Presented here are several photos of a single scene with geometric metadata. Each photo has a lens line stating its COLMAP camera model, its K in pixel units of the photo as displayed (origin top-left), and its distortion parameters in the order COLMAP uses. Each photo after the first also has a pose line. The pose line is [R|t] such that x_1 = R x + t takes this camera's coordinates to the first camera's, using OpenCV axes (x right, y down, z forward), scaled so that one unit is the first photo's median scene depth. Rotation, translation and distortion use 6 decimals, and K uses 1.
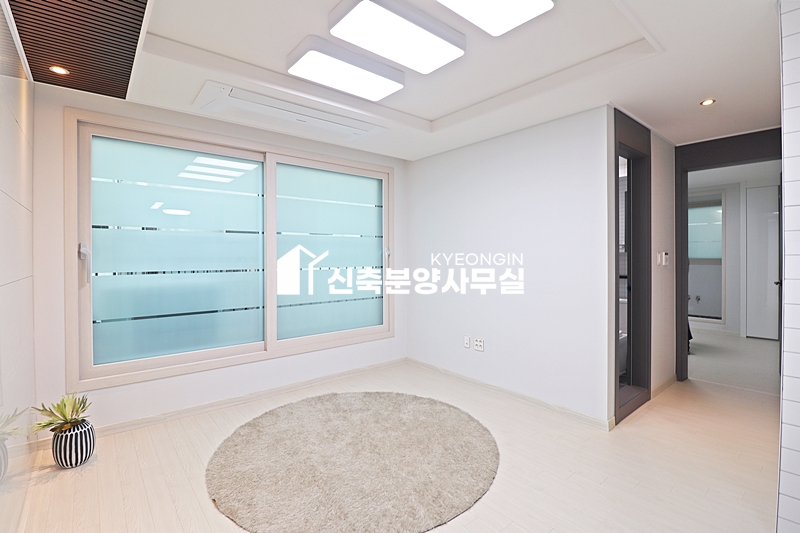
lens RADIAL K [[374.4, 0, 398.7], [0, 374.4, 256.2], [0, 0, 1]] dist [0.002501, -0.013836]
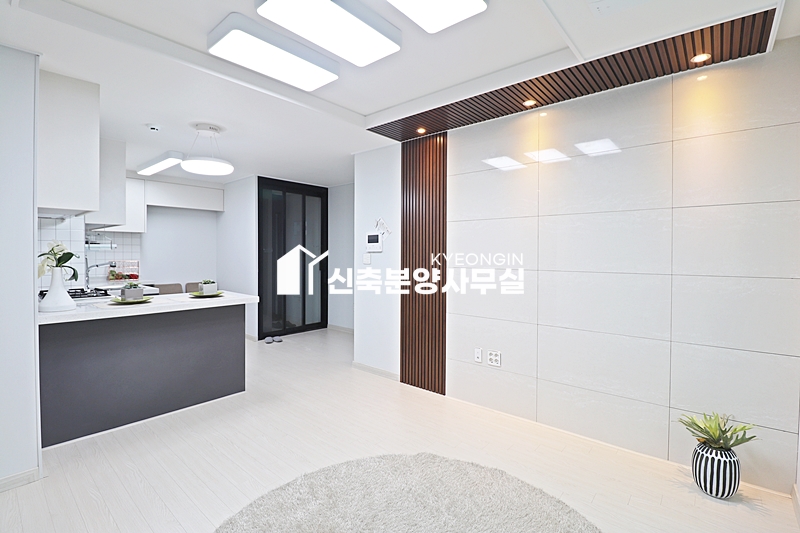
lens RADIAL K [[366.5, 0, 402.3], [0, 366.5, 257.5], [0, 0, 1]] dist [-0.013483, -0.000981]
pose [[-0.983701, 0.002831, -0.179790, 0.001207], [-0.000336, 0.999845, 0.017581, -0.004525], [0.179811, 0.017355, -0.983548, 1.219260]]
